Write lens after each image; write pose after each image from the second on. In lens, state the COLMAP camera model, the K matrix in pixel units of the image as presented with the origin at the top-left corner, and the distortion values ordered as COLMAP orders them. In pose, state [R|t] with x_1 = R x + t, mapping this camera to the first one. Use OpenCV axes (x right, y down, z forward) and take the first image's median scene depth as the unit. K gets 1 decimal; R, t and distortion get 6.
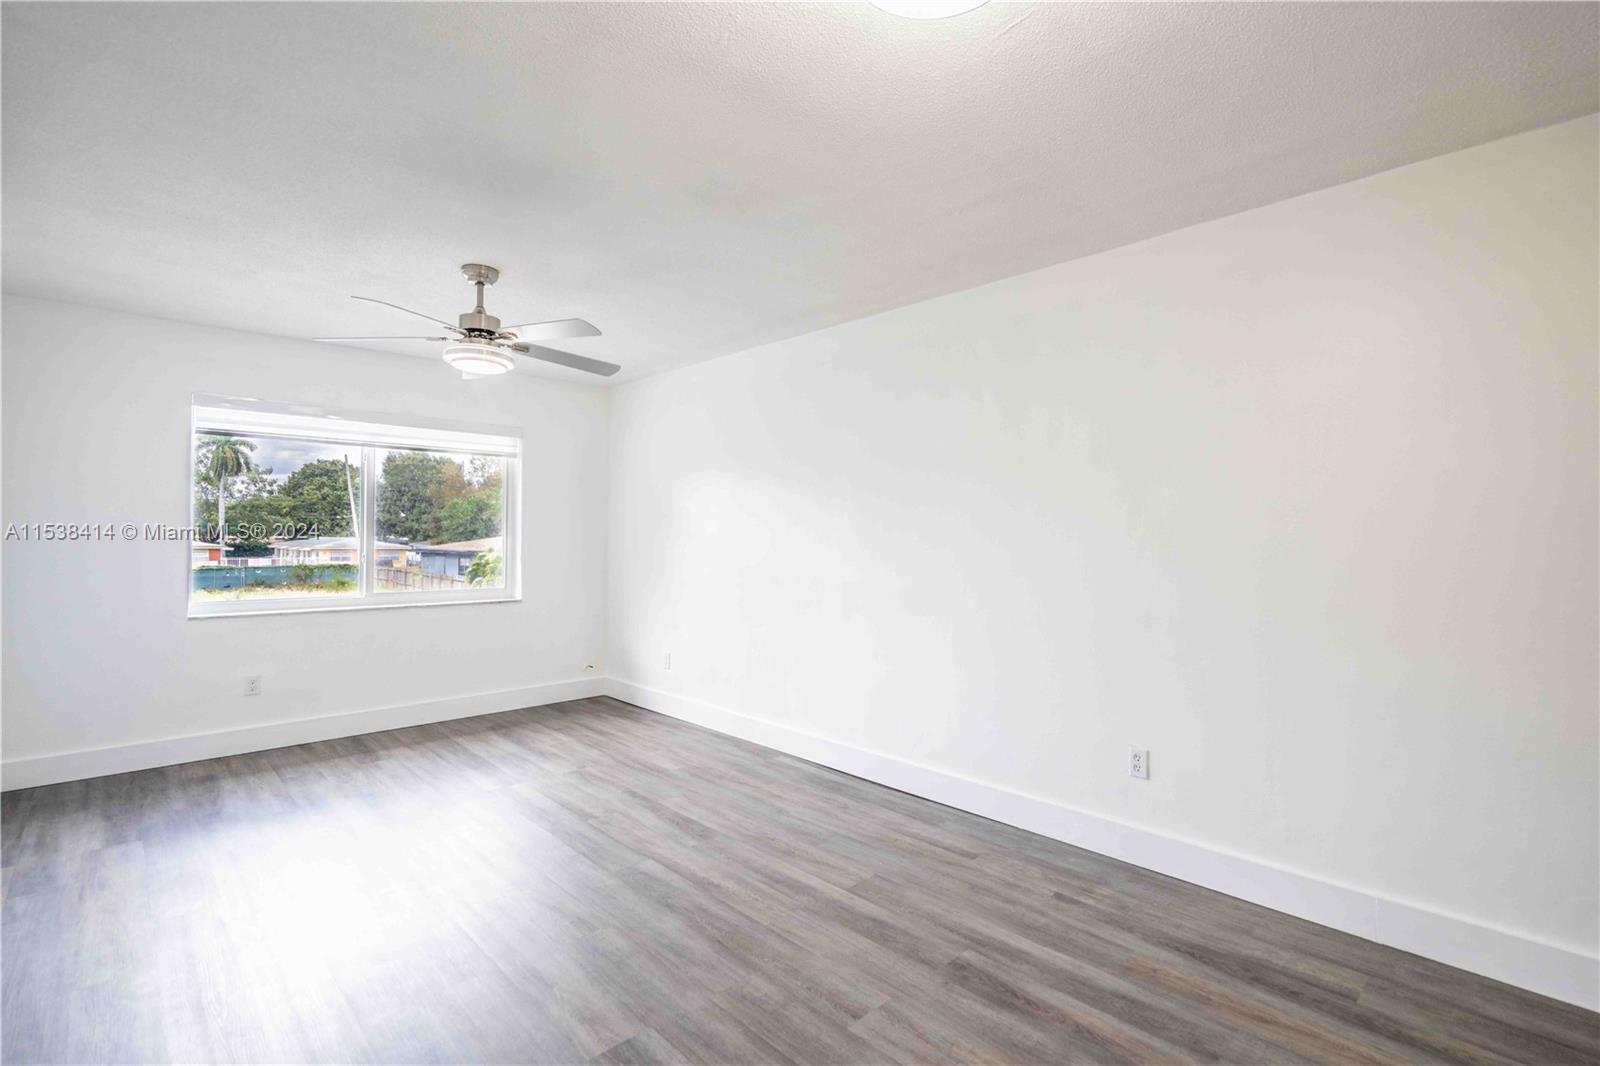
lens RADIAL K [[731.8, 0, 804.7], [0, 731.8, 534.0], [0, 0, 1]] dist [0.001881, -0.000457]
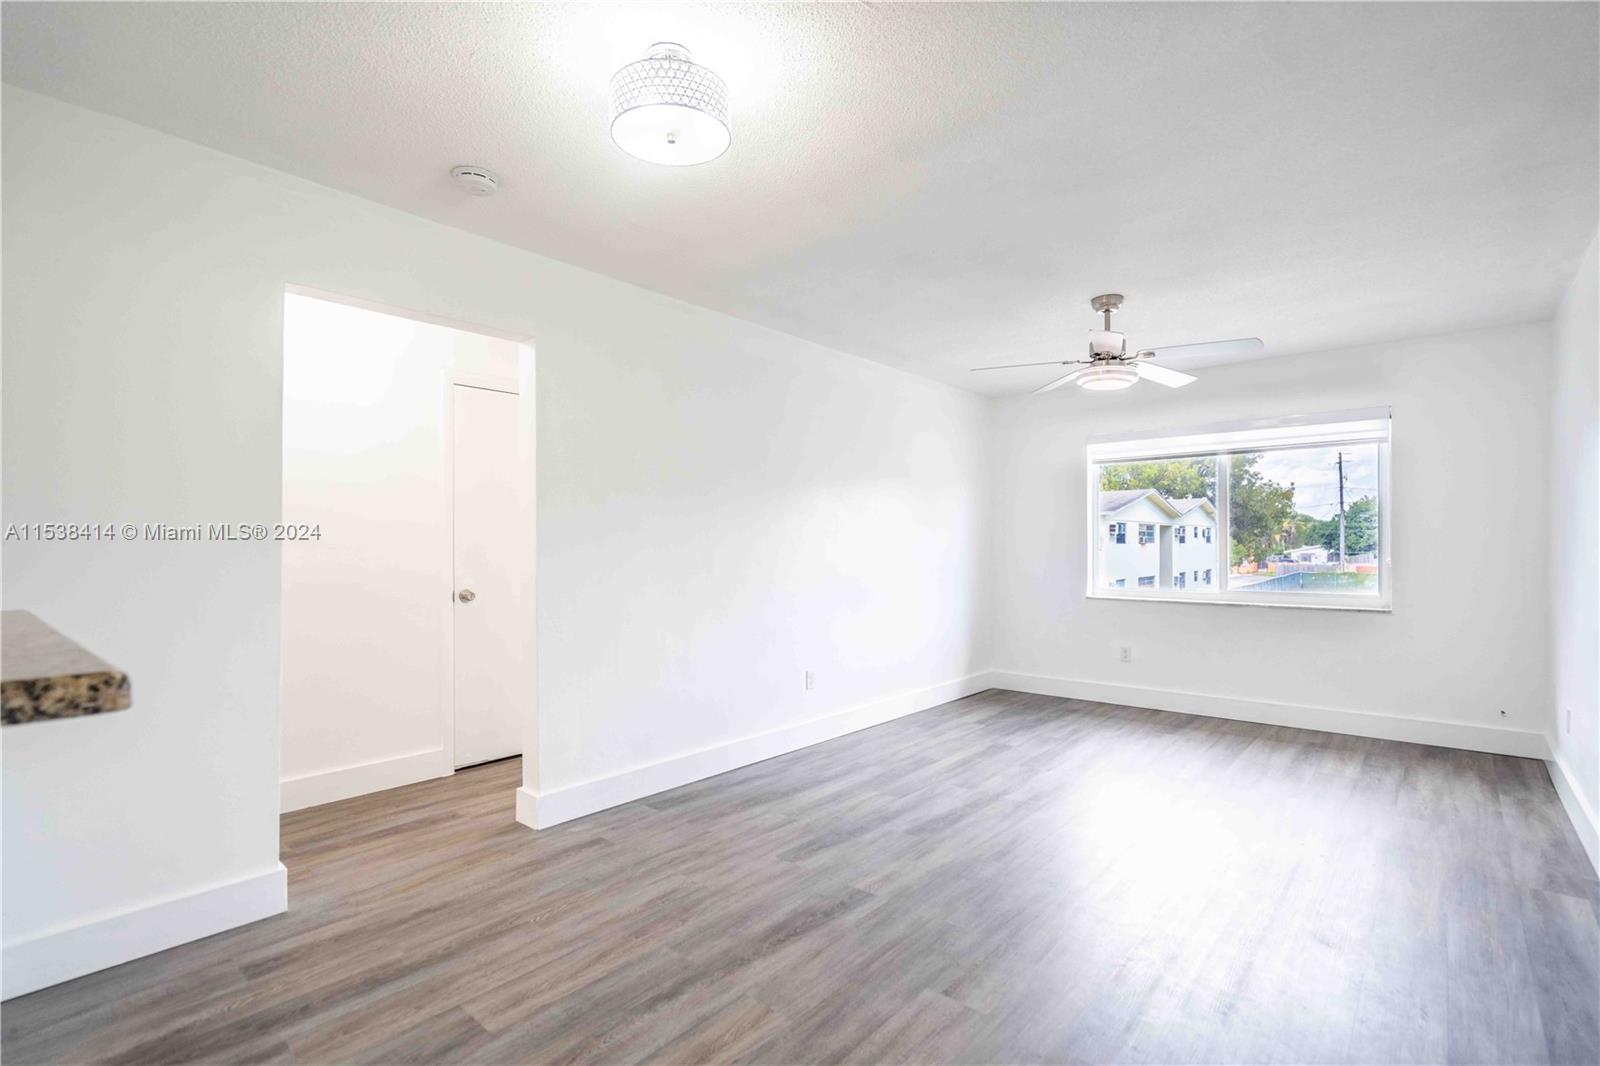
lens RADIAL K [[738.7, 0, 803.7], [0, 738.7, 537.4], [0, 0, 1]] dist [-0.001328, -0.000123]
pose [[0.094841, -0.015554, -0.995371, 0.765002], [0.012695, 0.999816, -0.014414, 0.021823], [0.995411, -0.011269, 0.095021, 0.495525]]
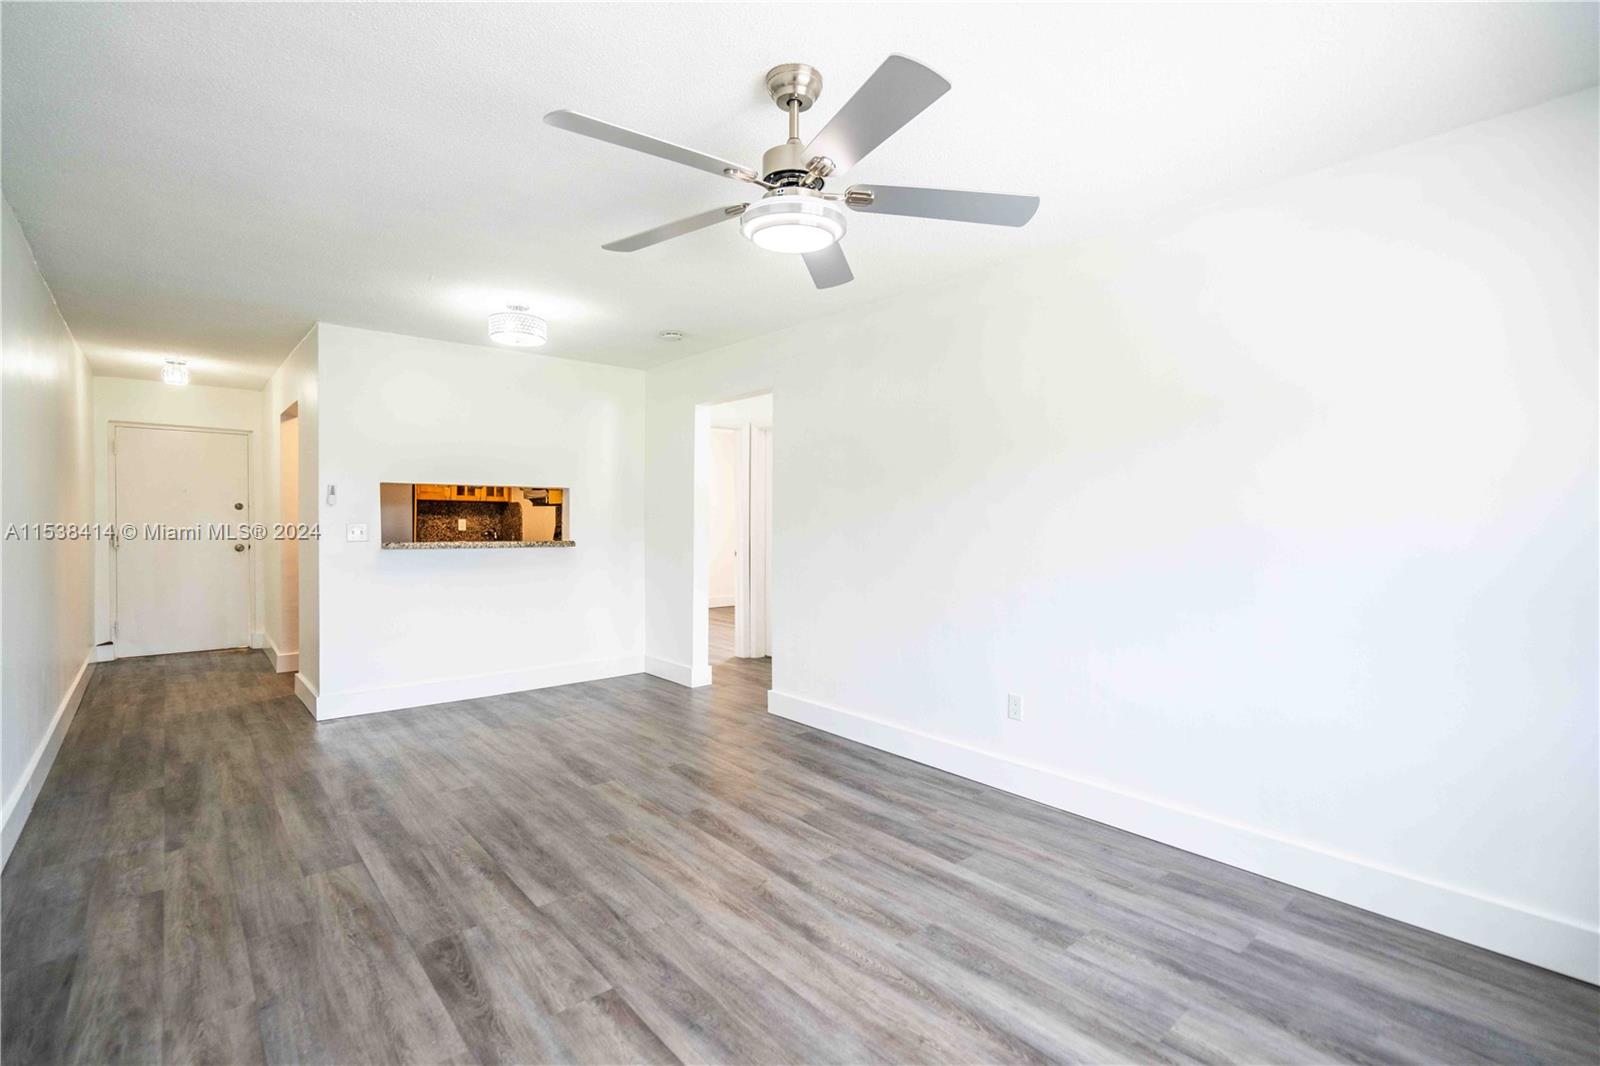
lens RADIAL K [[720.2, 0, 814.1], [0, 720.2, 531.5], [0, 0, 1]] dist [-0.000717, 0.000273]
pose [[-0.999490, -0.013350, 0.029001, -0.565459], [-0.013243, 0.999905, 0.003877, 0.016825], [-0.029050, 0.003491, -0.999572, 1.885709]]
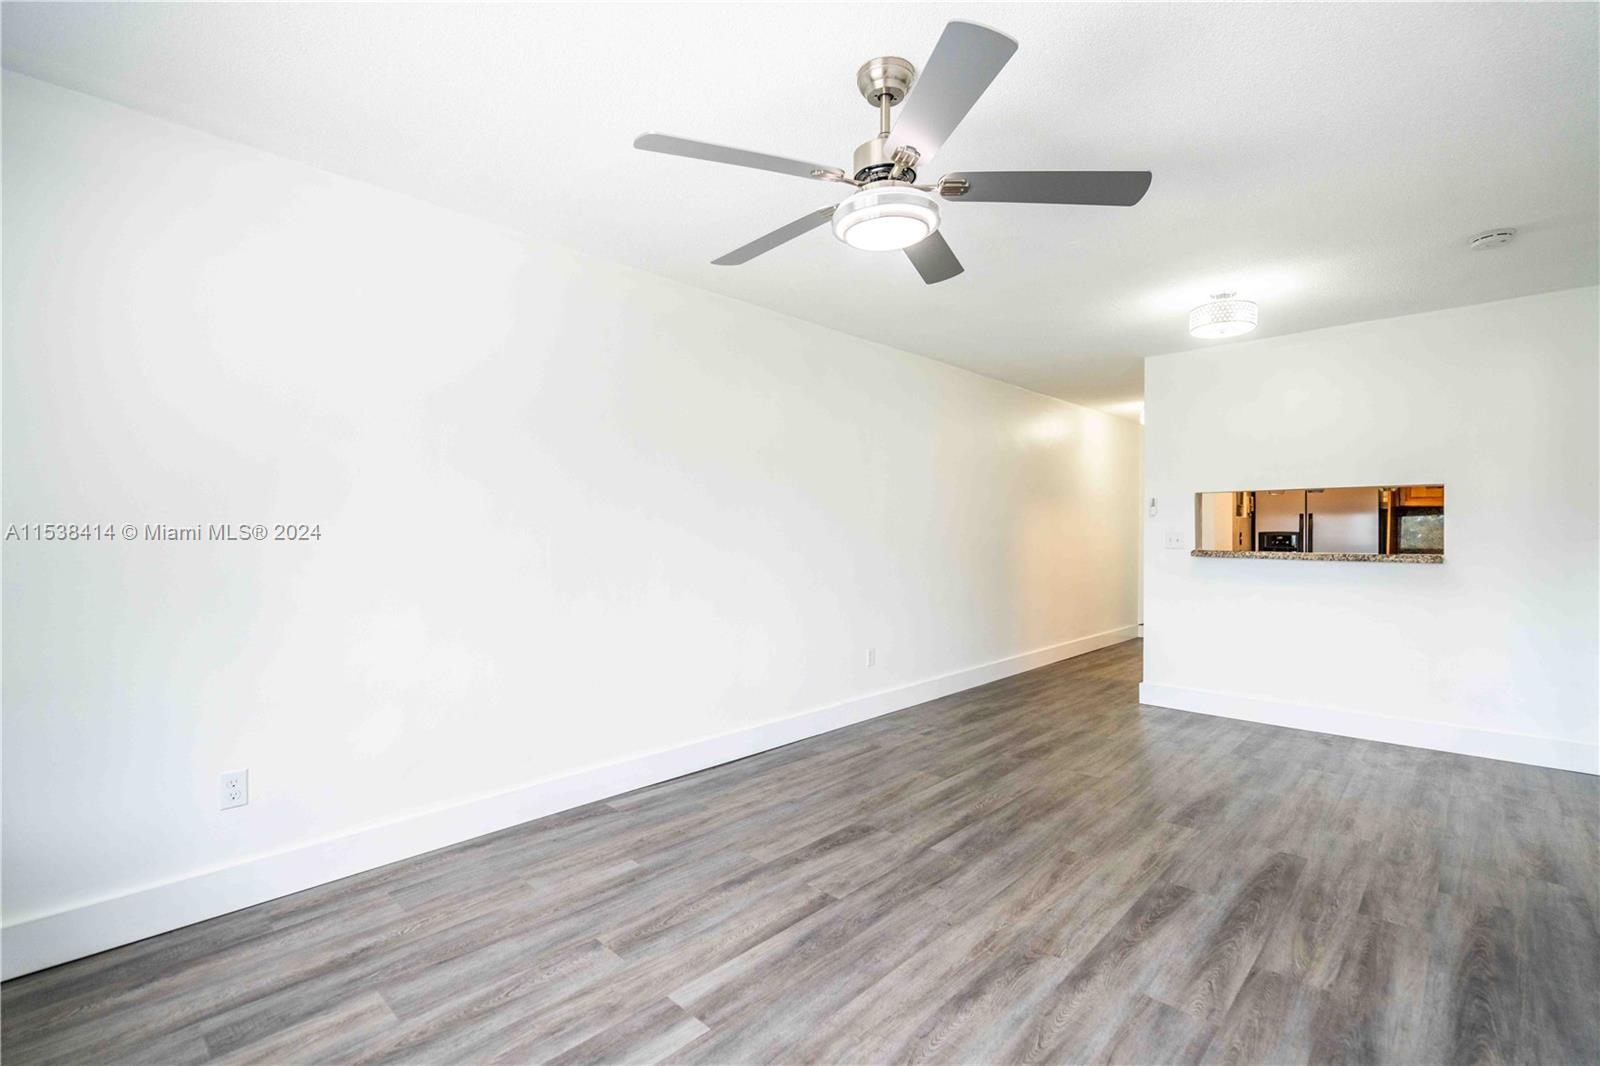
lens RADIAL K [[731.8, 0, 804.7], [0, 731.8, 534.0], [0, 0, 1]] dist [0.001881, -0.000457]
pose [[-0.058784, -0.010865, 0.998212, -1.227516], [-0.012833, 0.999866, 0.010127, 0.019059], [-0.998188, -0.012215, -0.058916, 1.289905]]
